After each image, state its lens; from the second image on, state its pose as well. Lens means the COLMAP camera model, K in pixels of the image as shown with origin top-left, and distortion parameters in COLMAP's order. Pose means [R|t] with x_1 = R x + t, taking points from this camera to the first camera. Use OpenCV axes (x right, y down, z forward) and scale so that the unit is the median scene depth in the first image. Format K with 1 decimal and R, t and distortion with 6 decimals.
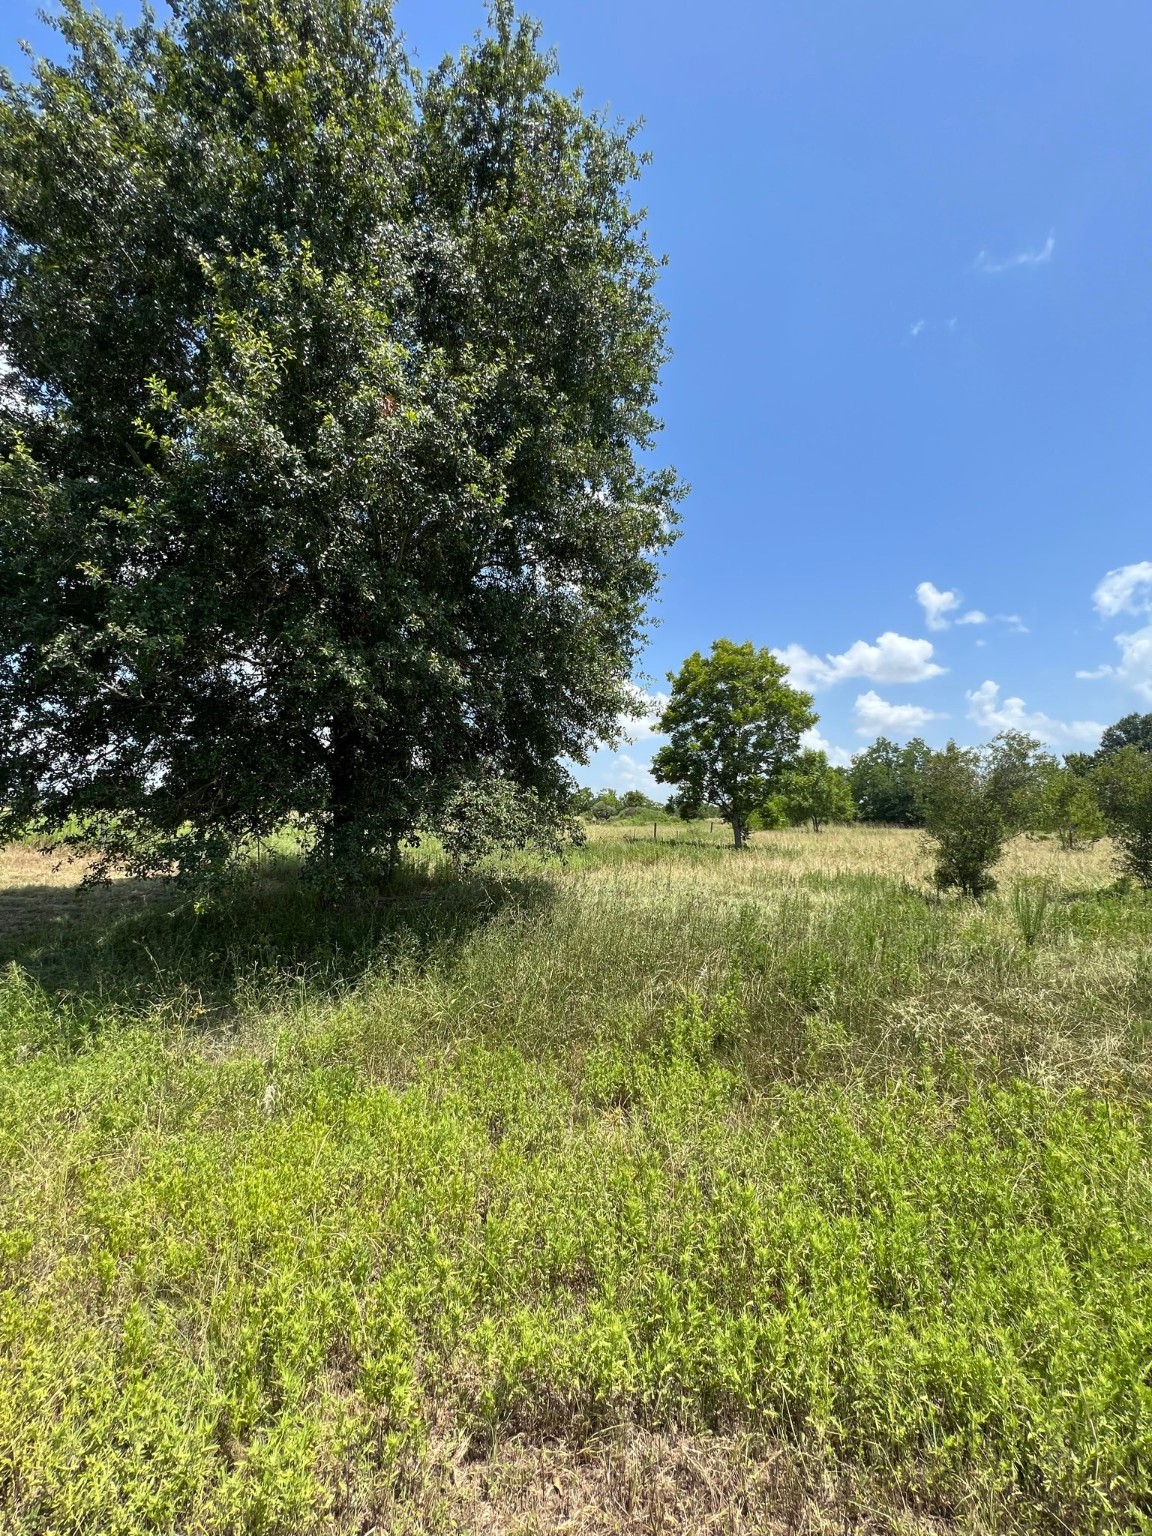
lens RADIAL K [[612.7, 0, 580.0], [0, 612.7, 767.5], [0, 0, 1]] dist [0.006842, -0.000710]
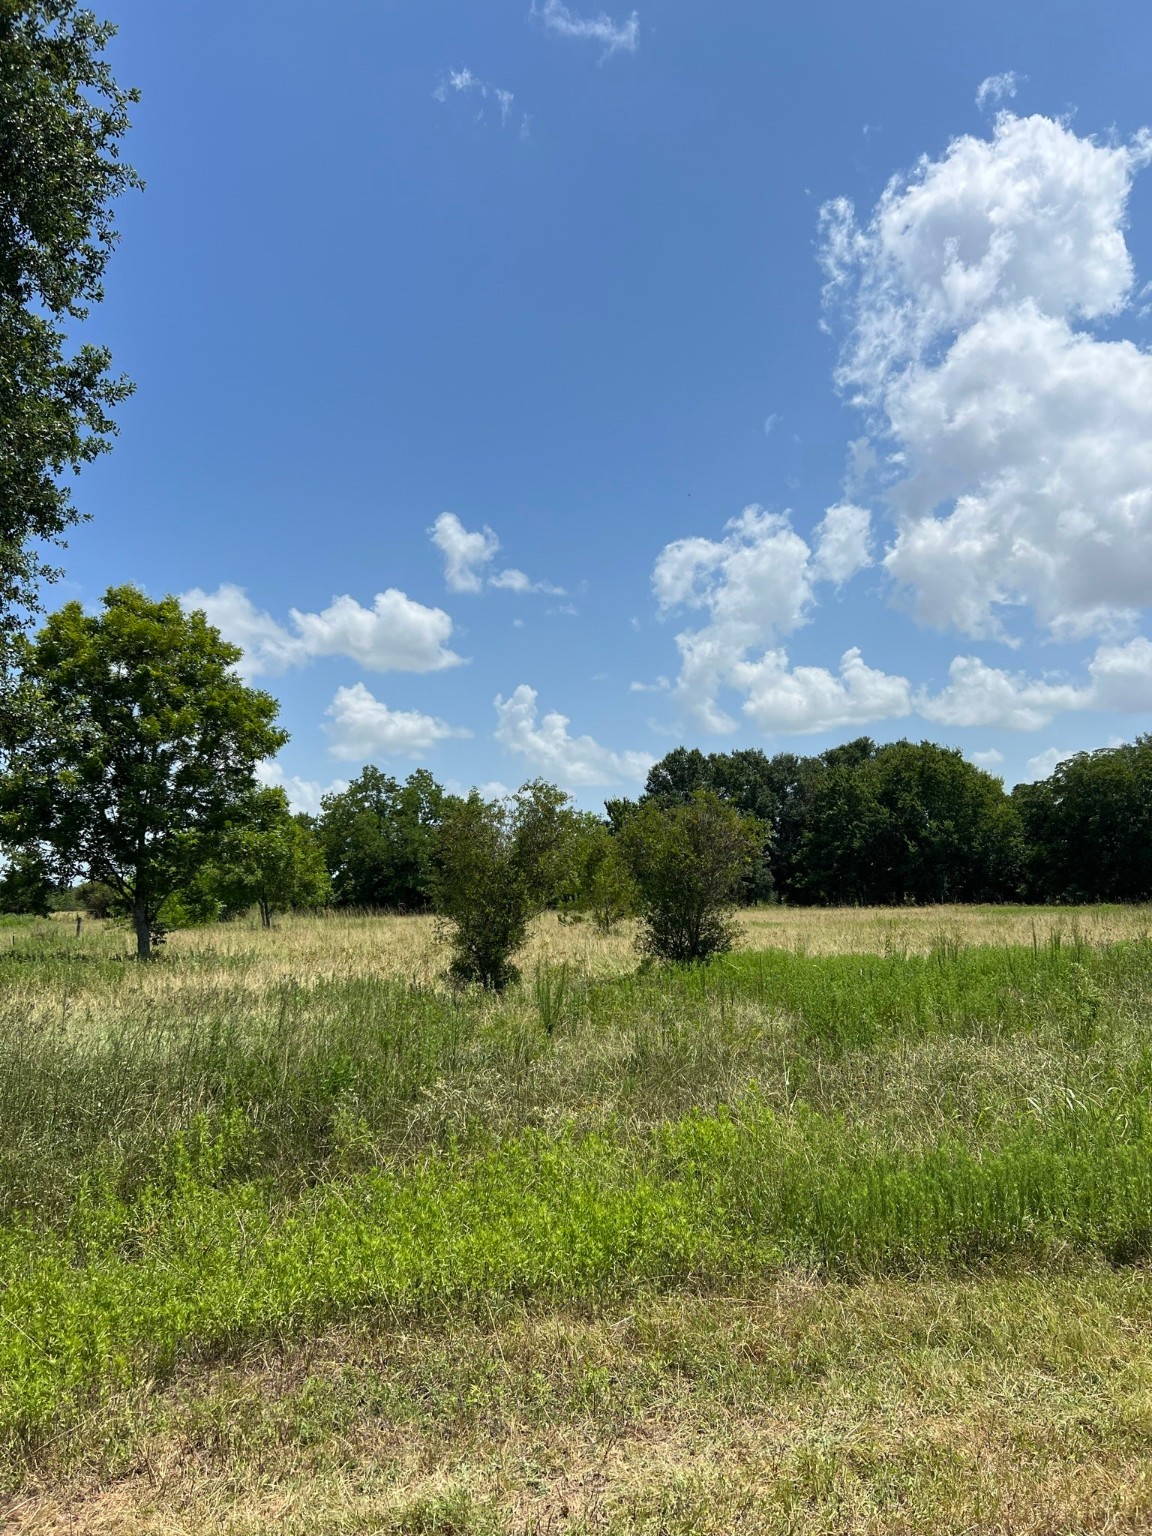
lens RADIAL K [[1153.2, 0, 578.5], [0, 1153.2, 771.4], [0, 0, 1]] dist [0.054597, -0.062725]
pose [[0.802356, 0.035476, 0.595790, -0.063324], [-0.014708, 0.999104, -0.039683, -0.005050], [-0.596664, 0.023077, 0.802159, -0.098574]]
